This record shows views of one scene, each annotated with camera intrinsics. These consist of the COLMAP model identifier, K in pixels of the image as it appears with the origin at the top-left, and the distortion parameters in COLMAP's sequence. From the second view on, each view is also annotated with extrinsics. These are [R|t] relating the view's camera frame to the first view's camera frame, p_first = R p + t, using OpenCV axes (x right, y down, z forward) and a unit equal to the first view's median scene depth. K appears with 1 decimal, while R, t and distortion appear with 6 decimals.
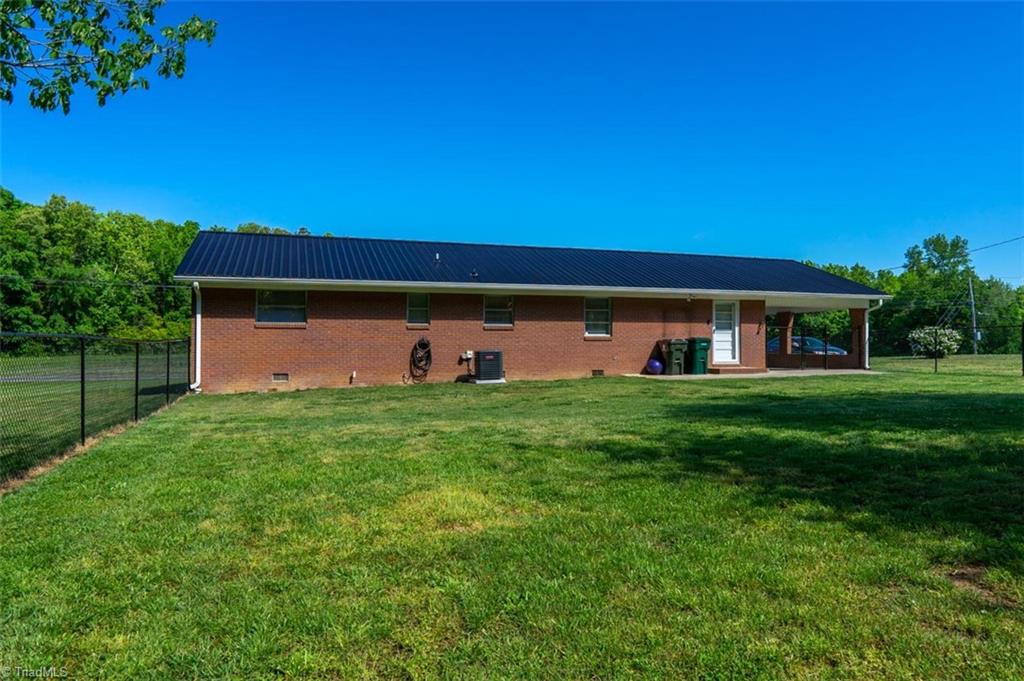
lens RADIAL K [[707.2, 0, 514.1], [0, 707.2, 337.3], [0, 0, 1]] dist [-0.003949, -0.001670]
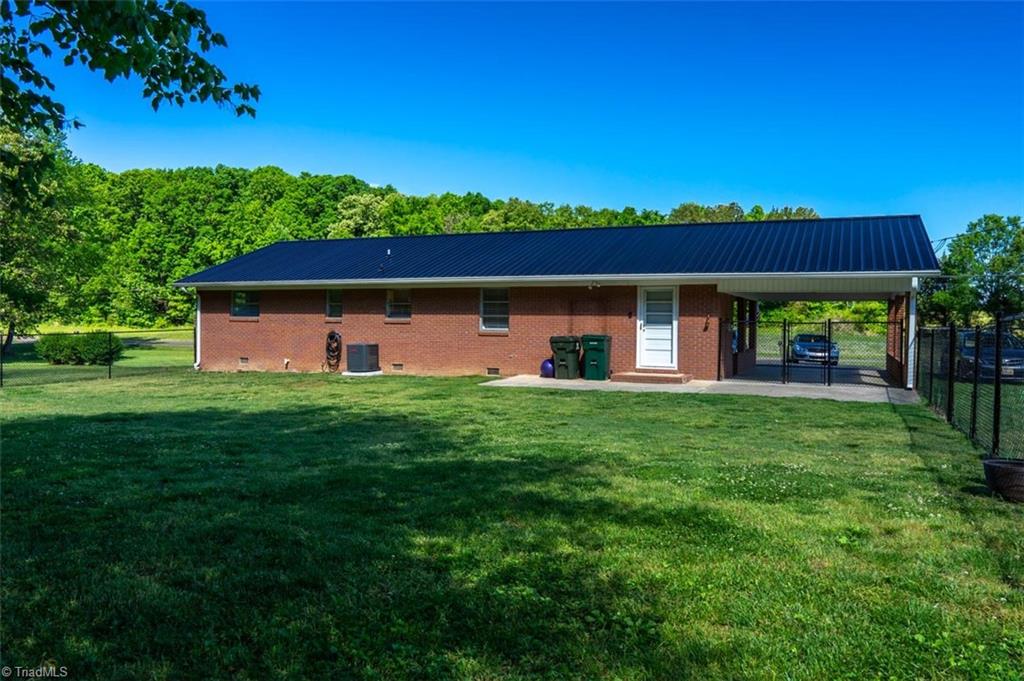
lens RADIAL K [[707.2, 0, 514.1], [0, 707.2, 337.3], [0, 0, 1]] dist [-0.003949, -0.001670]
pose [[0.740563, 0.015683, -0.671804, 0.741514], [-0.012135, 0.999877, 0.009965, -0.002634], [0.671877, 0.000773, 0.740662, 0.345275]]
